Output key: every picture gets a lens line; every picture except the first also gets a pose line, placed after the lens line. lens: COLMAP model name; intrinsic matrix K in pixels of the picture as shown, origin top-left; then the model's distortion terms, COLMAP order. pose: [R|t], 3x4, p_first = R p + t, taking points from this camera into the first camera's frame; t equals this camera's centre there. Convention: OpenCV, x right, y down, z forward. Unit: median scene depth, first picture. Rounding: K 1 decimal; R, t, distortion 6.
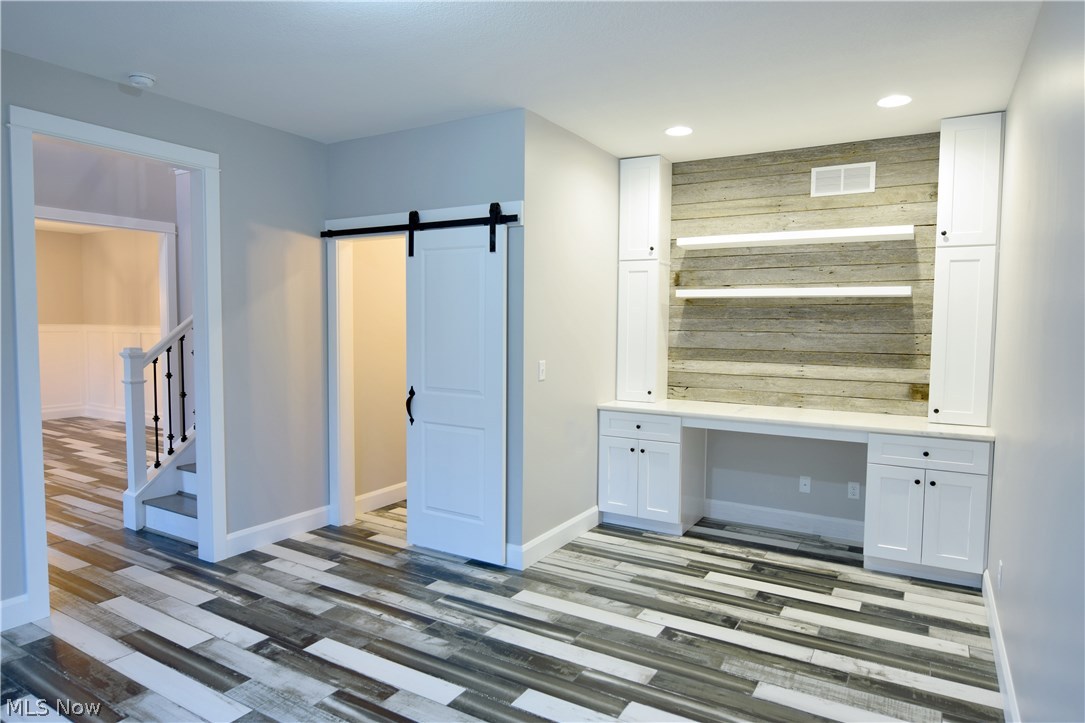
lens RADIAL K [[660.0, 0, 539.3], [0, 660.0, 363.2], [0, 0, 1]] dist [-0.017247, -0.005132]
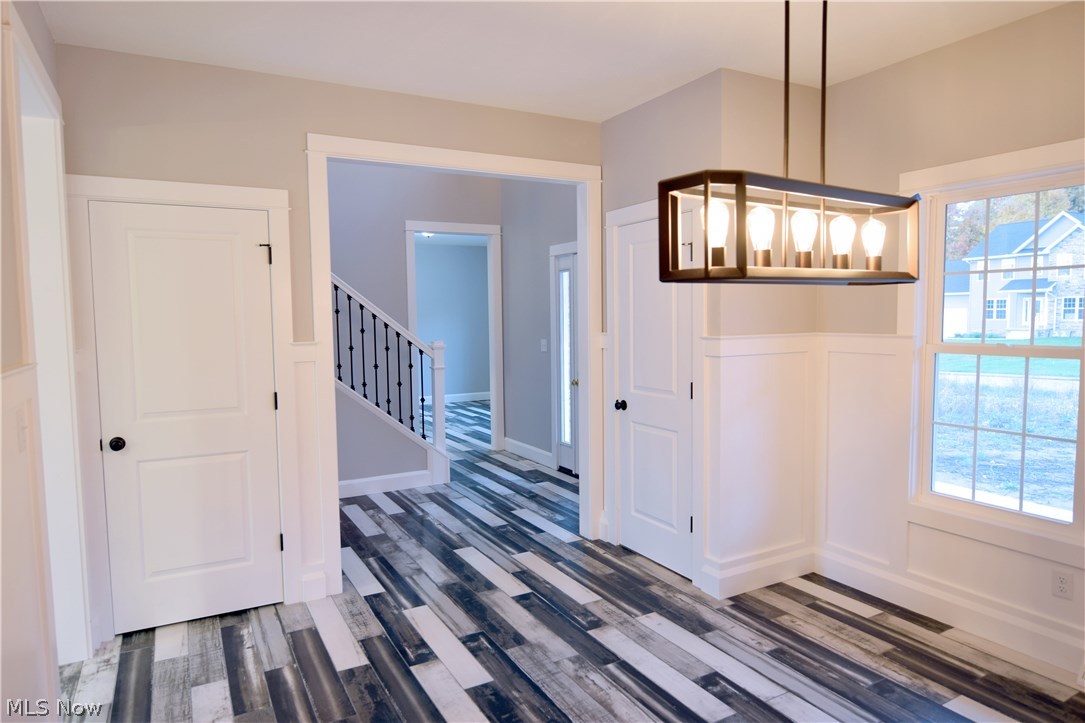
lens RADIAL K [[660.0, 0, 546.8], [0, 660.0, 365.6], [0, 0, 1]] dist [-0.017247, -0.005132]
pose [[-0.870221, -0.038528, 0.491153, -0.815507], [0.033042, 0.990128, 0.136213, -0.081663], [-0.491552, 0.134764, -0.860358, 1.136743]]
